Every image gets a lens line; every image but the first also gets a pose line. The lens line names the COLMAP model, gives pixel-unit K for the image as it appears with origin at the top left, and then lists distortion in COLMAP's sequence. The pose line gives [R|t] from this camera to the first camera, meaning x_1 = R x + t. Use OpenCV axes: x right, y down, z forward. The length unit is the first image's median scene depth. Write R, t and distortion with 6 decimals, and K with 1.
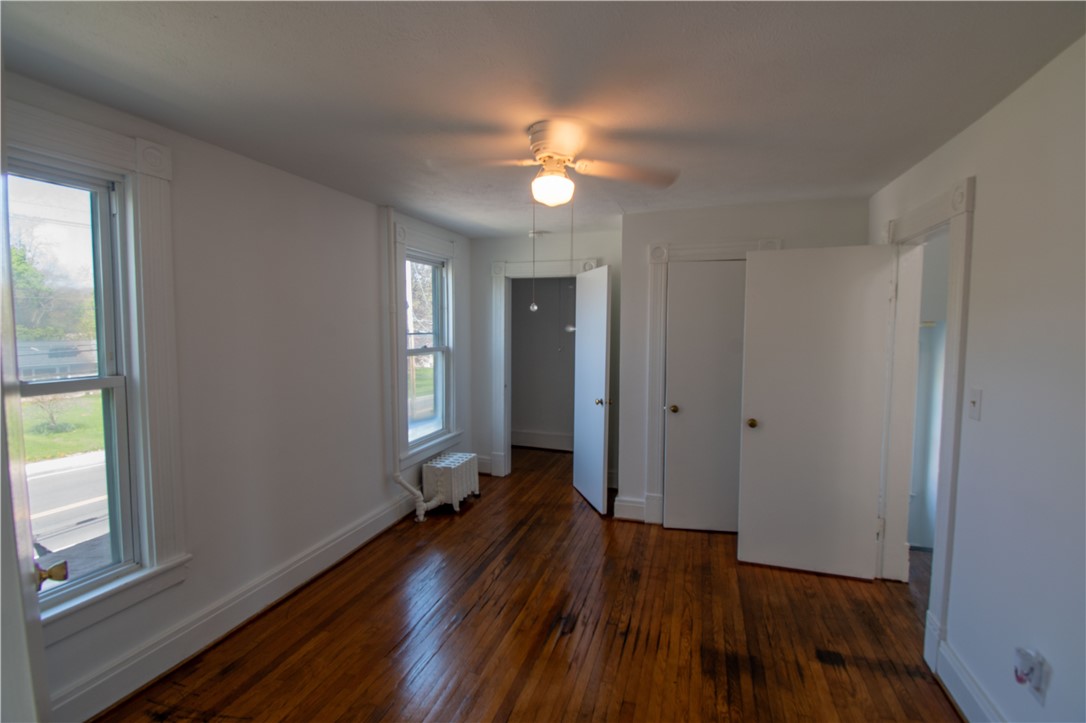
lens RADIAL K [[487.0, 0, 543.0], [0, 487.0, 361.5], [0, 0, 1]] dist [0.022808, -0.025971]
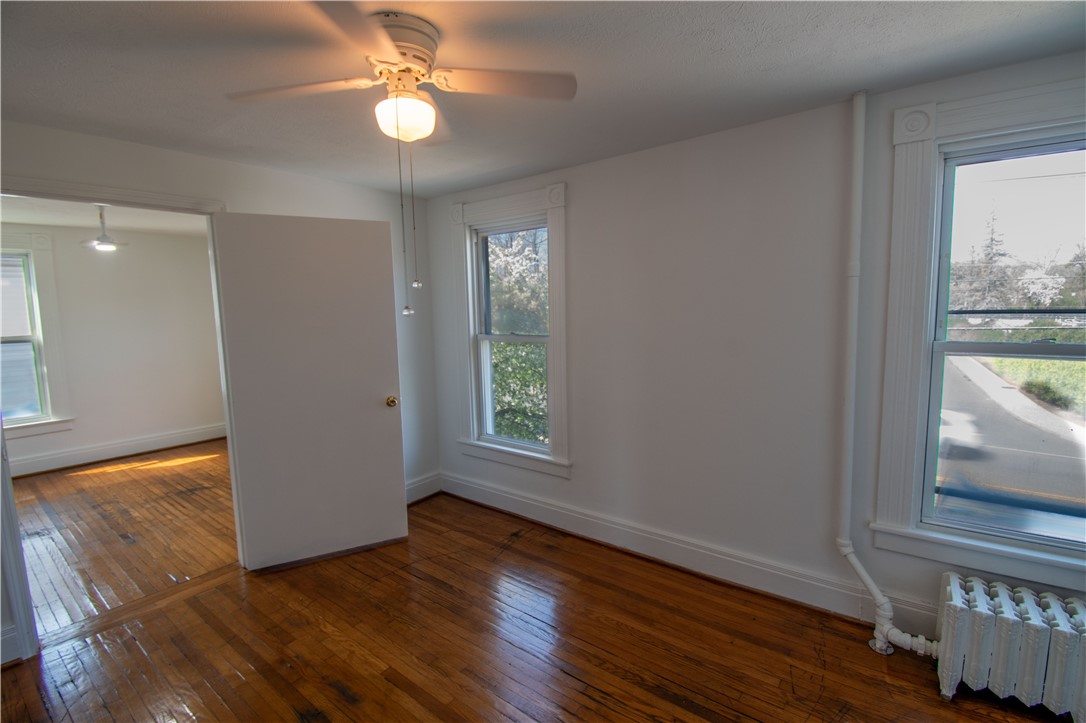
lens RADIAL K [[487.0, 0, 543.0], [0, 487.0, 361.5], [0, 0, 1]] dist [0.022808, -0.025971]
pose [[-0.337955, 0.110671, -0.934633, 0.554014], [-0.042005, 0.990299, 0.132451, -0.085263], [0.940224, 0.084022, -0.330028, 1.211504]]
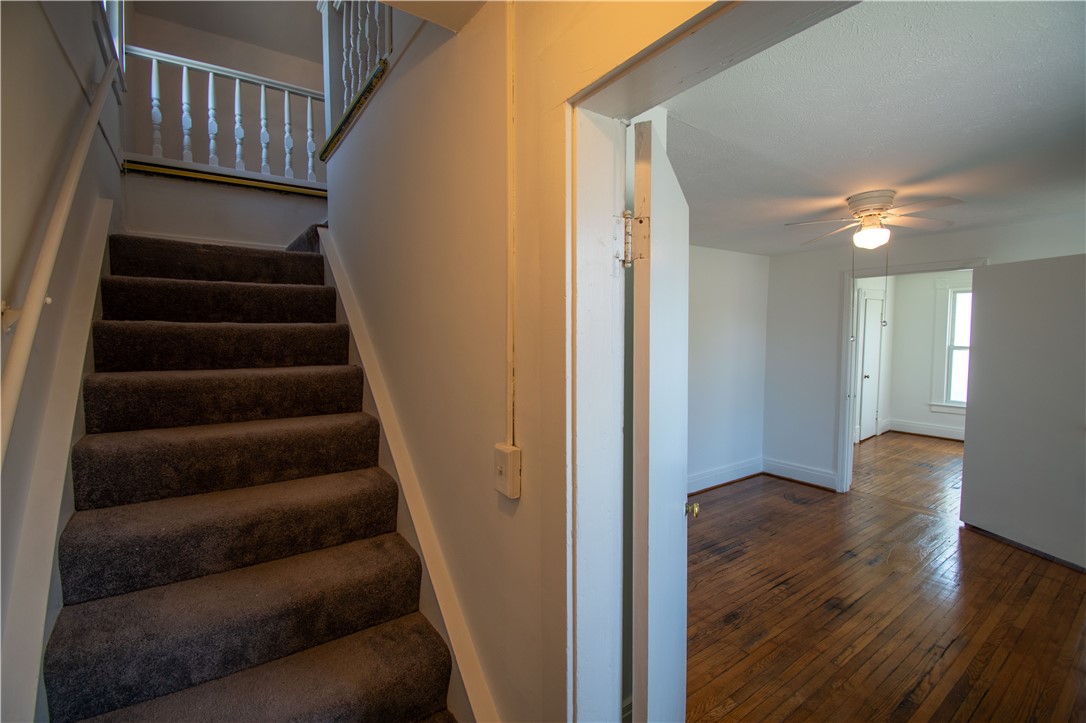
lens RADIAL K [[478.1, 0, 543.0], [0, 478.1, 361.5], [0, 0, 1]] dist [0.017057, -0.023305]
pose [[-0.798614, -0.040863, 0.600455, -0.052594], [0.037863, 0.992305, 0.117888, -0.168861], [-0.600652, 0.116882, -0.790921, 2.209039]]
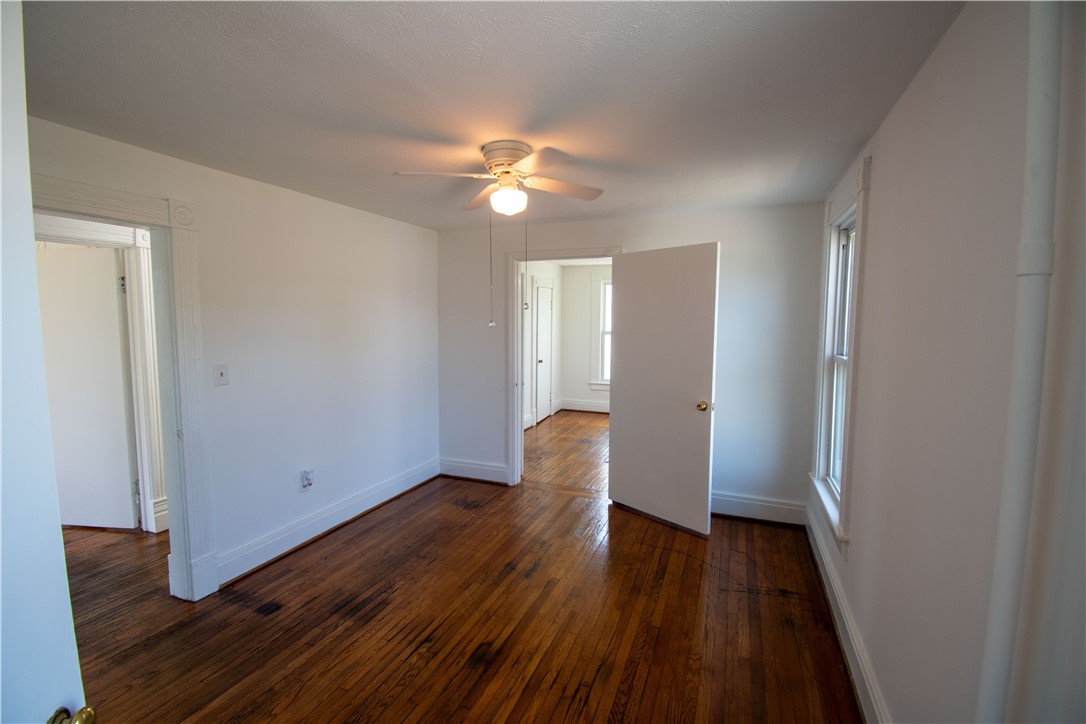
lens RADIAL K [[478.1, 0, 543.0], [0, 478.1, 362.0], [0, 0, 1]] dist [0.017057, -0.023305]
pose [[-0.996756, -0.014088, 0.079240, -0.125292], [-0.001630, 0.987892, 0.155132, -0.130935], [-0.080466, 0.154500, -0.984711, 1.778249]]
